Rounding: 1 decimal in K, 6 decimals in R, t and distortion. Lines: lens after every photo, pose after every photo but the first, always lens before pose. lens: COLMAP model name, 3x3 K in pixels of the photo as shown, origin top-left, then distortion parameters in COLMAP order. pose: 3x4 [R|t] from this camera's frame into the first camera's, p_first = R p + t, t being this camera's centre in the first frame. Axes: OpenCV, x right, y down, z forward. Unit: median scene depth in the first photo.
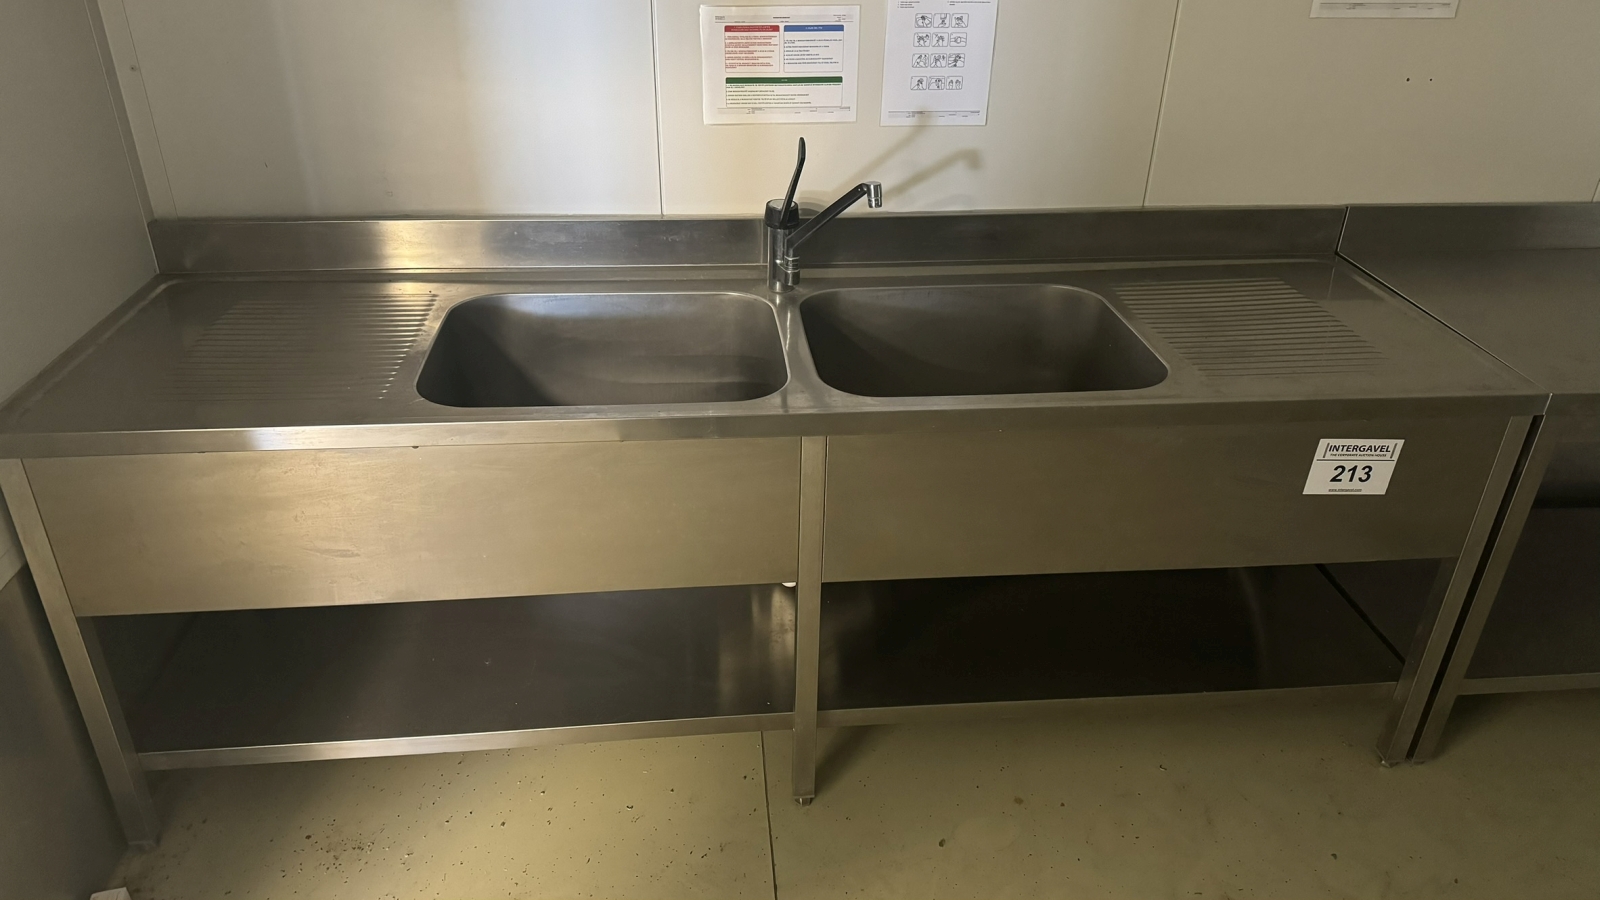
lens RADIAL K [[1127.7, 0, 800.0], [0, 1127.7, 450.0], [0, 0, 1]] dist [0.061505, -0.053388]
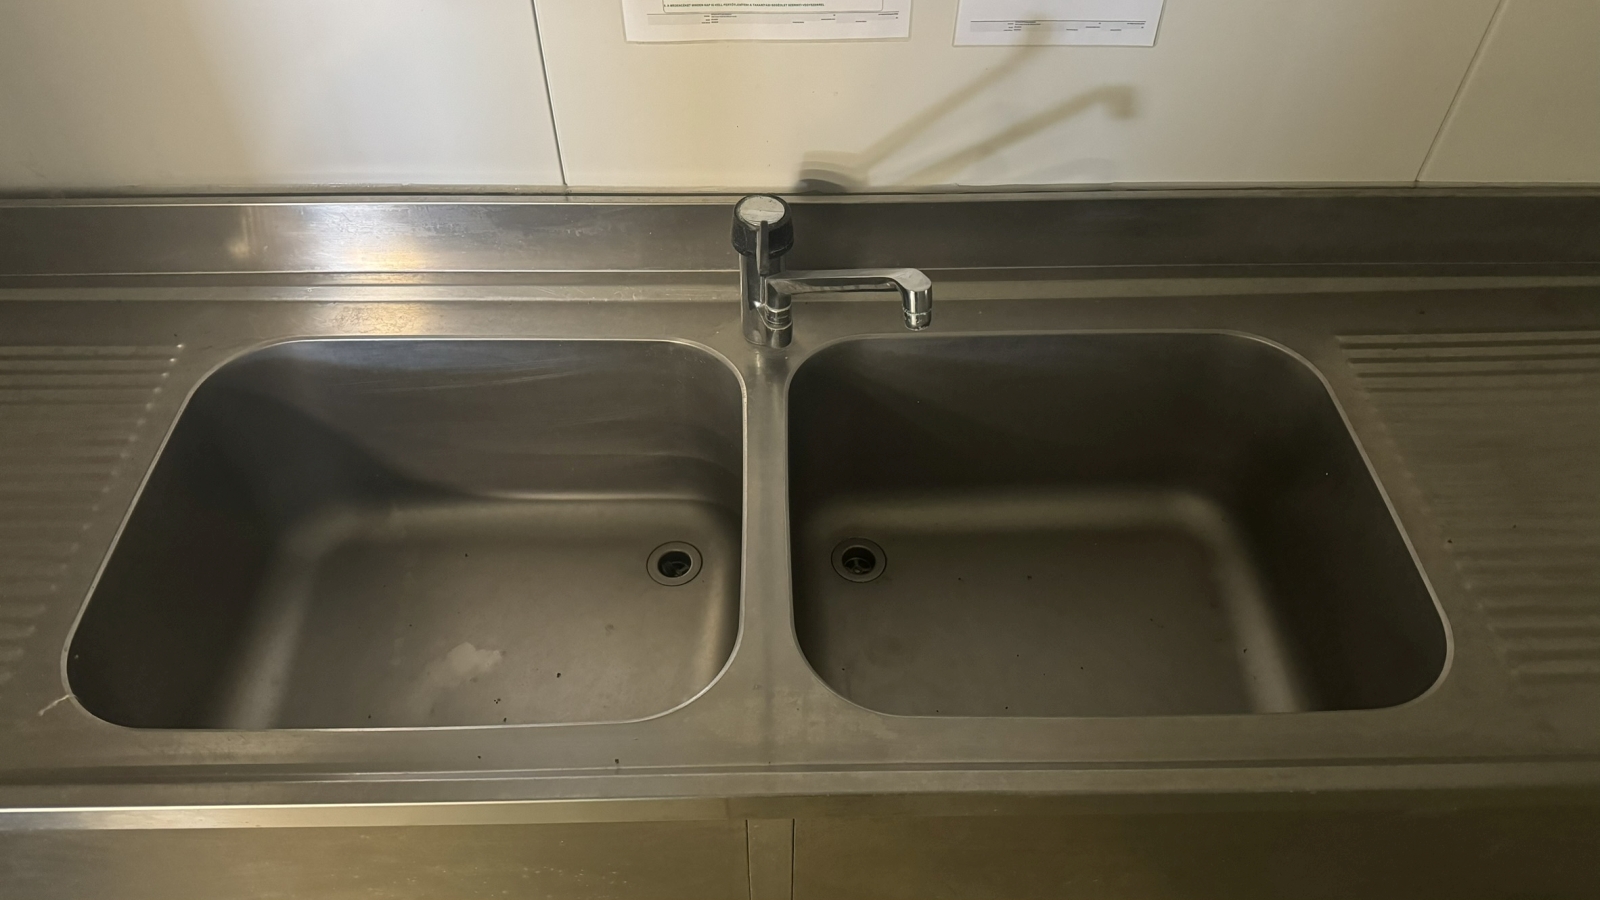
lens RADIAL K [[1130.2, 0, 800.0], [0, 1130.2, 450.0], [0, 0, 1]] dist [-0.021665, 0.000518]
pose [[0.996640, 0.049641, -0.065142, 0.043266], [-0.026726, 0.948964, 0.314251, -0.274483], [0.077417, -0.311454, 0.947102, 0.439692]]
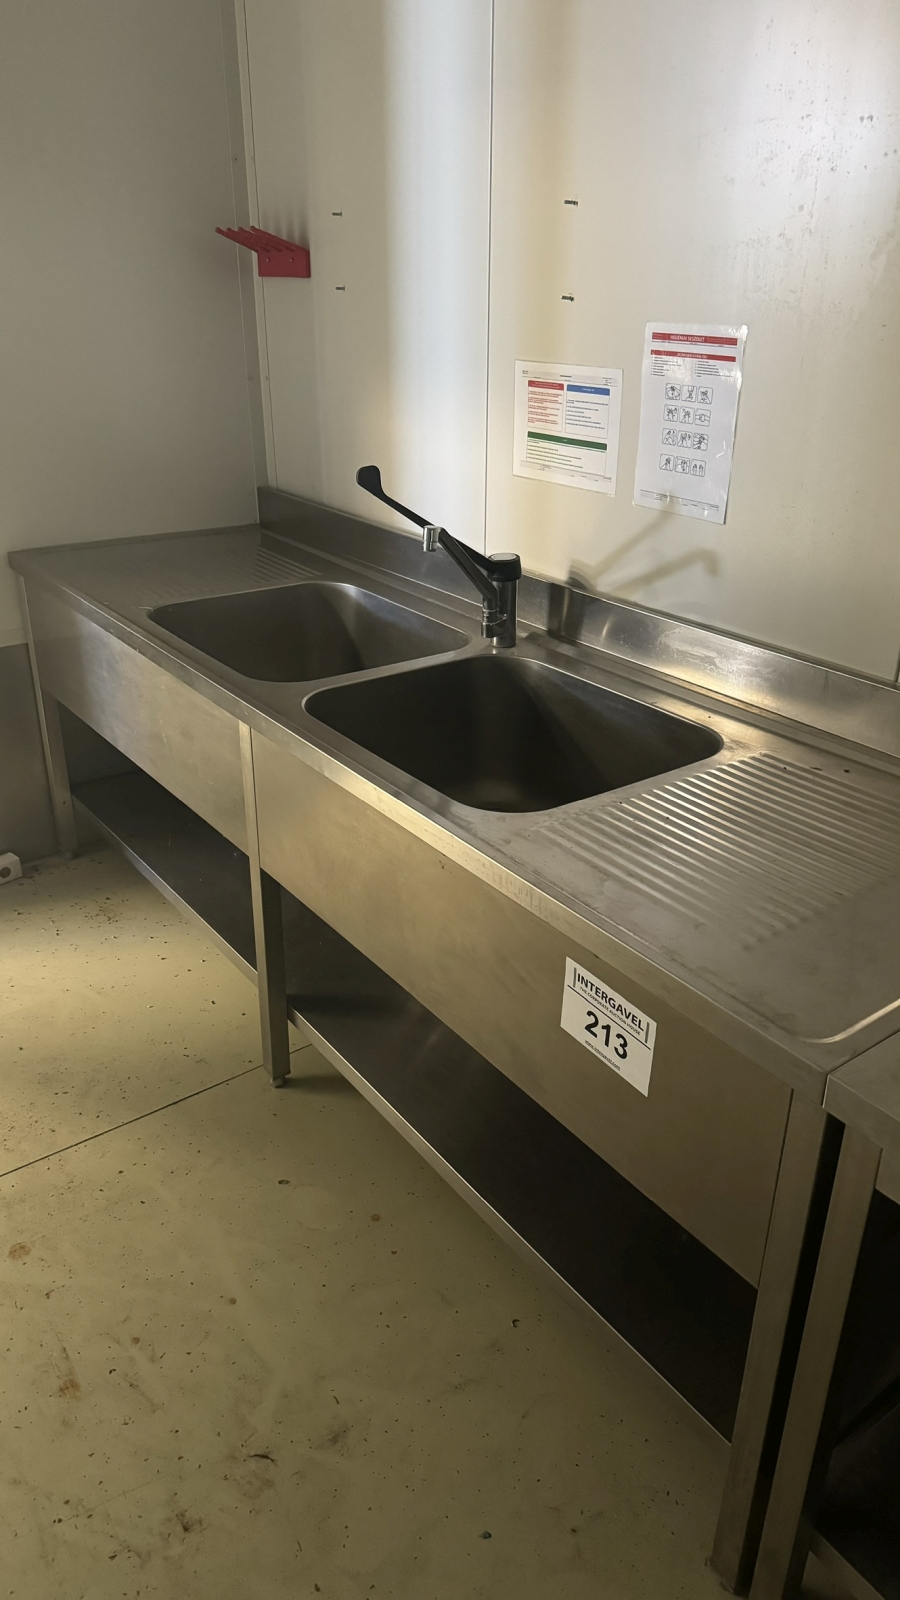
lens RADIAL K [[1133.6, 0, 450.0], [0, 1133.6, 800.0], [0, 0, 1]] dist [0.049858, -0.051401]
pose [[0.504214, 0.357289, -0.786202, 0.809573], [-0.407689, 0.901044, 0.148016, -0.150398], [0.761287, 0.245894, 0.599982, 0.408370]]
